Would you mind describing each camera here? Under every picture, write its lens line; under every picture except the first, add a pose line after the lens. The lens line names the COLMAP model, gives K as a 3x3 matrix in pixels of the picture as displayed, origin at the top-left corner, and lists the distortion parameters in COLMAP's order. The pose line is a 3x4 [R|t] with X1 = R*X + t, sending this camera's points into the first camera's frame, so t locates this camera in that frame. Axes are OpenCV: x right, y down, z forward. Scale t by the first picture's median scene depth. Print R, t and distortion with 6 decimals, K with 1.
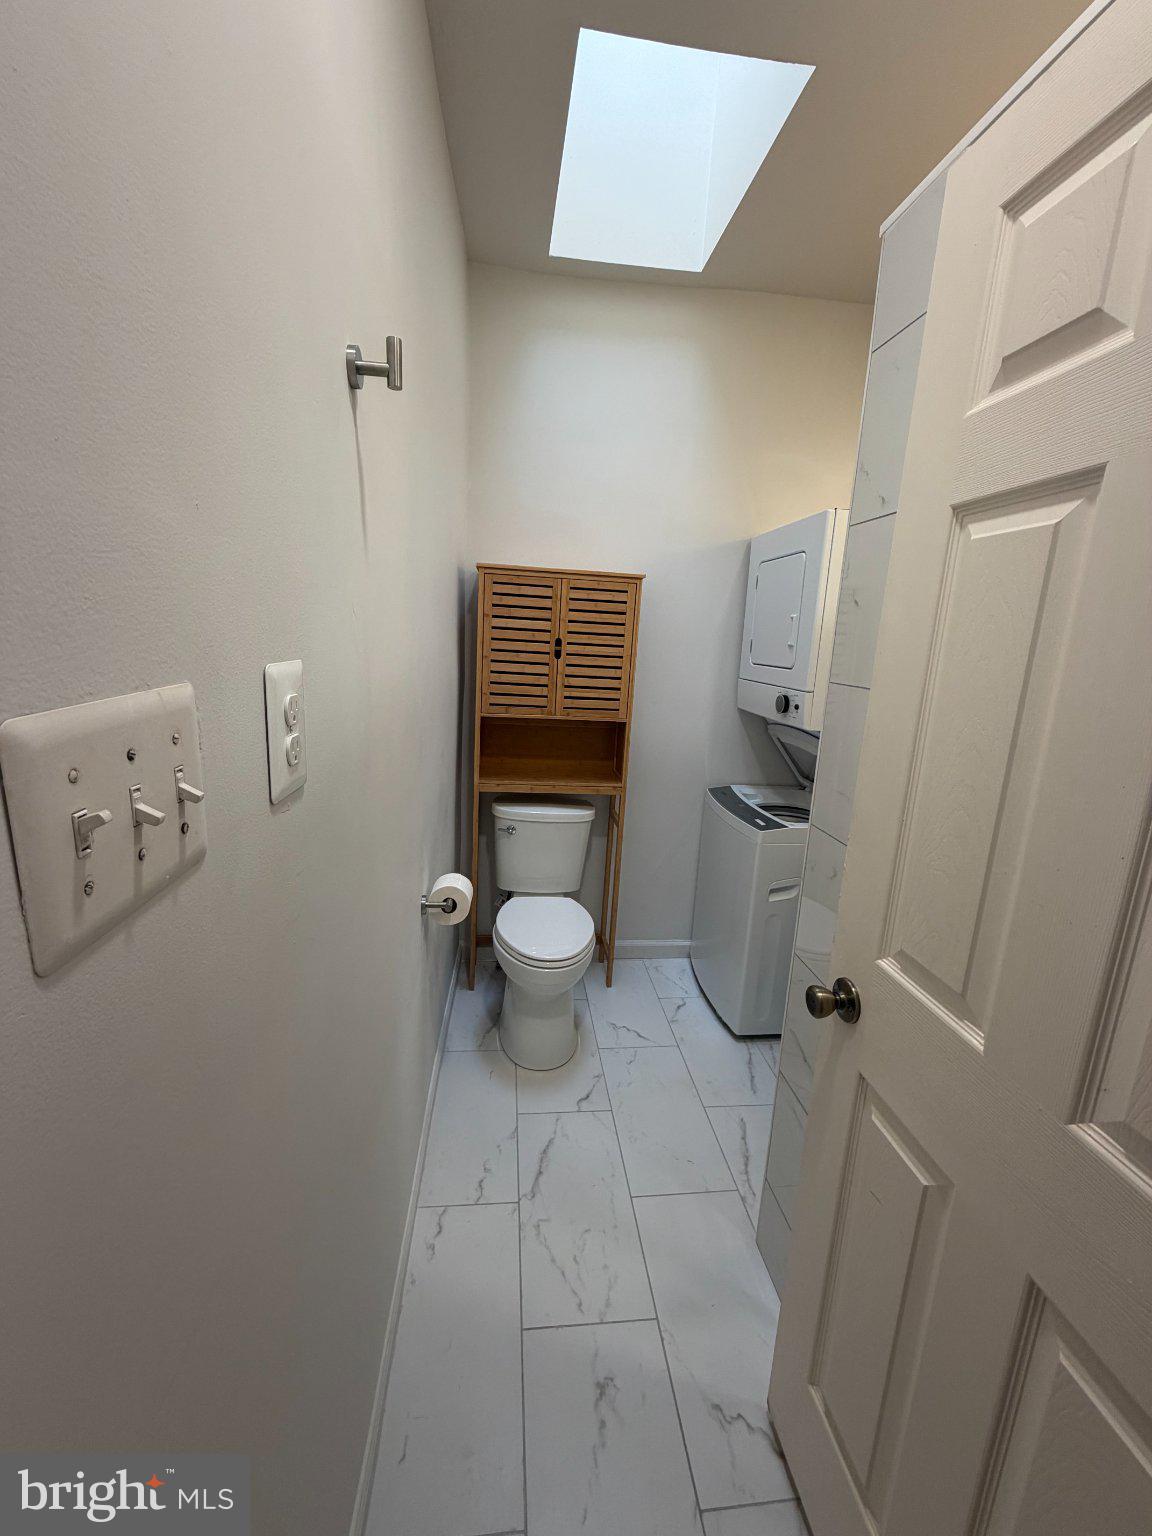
lens RADIAL K [[609.8, 0, 573.9], [0, 609.8, 766.3], [0, 0, 1]] dist [0.002433, 0.000551]
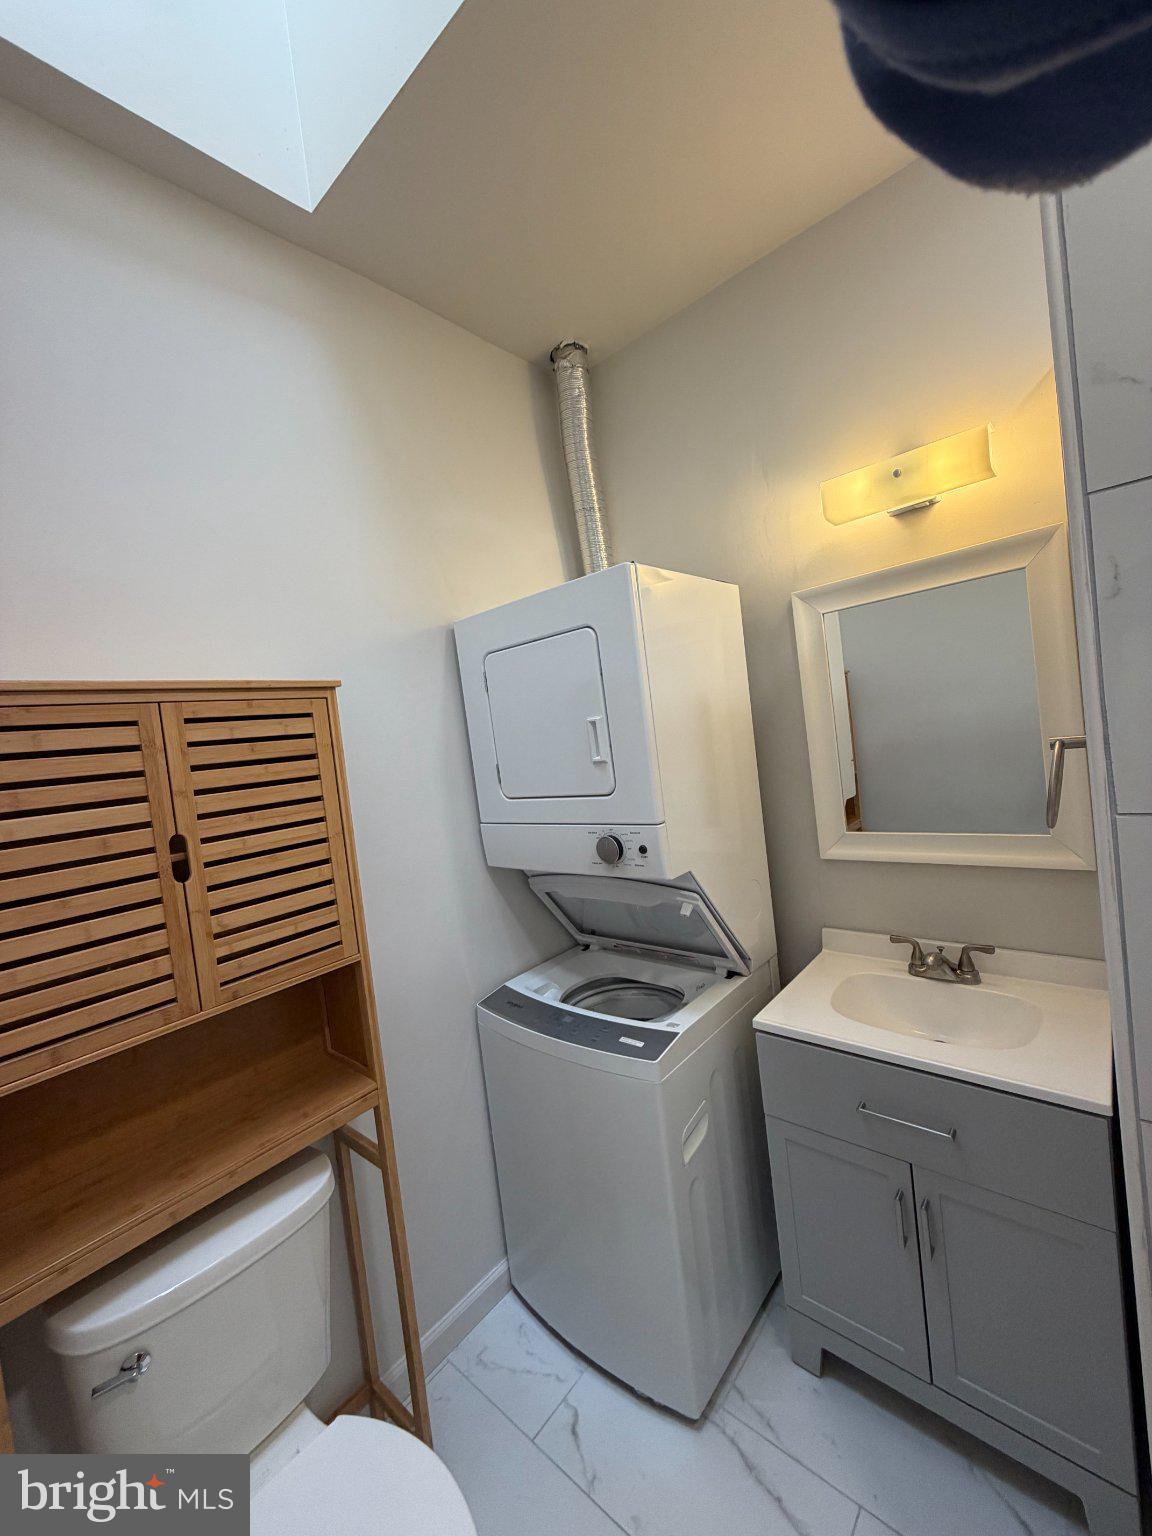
lens RADIAL K [[609.8, 0, 578.2], [0, 609.8, 765.6], [0, 0, 1]] dist [0.002433, 0.000551]
pose [[0.725873, -0.167662, 0.667082, -0.097068], [0.291711, 0.953336, -0.077813, -0.138040], [-0.622907, 0.251078, 0.740910, 0.483128]]
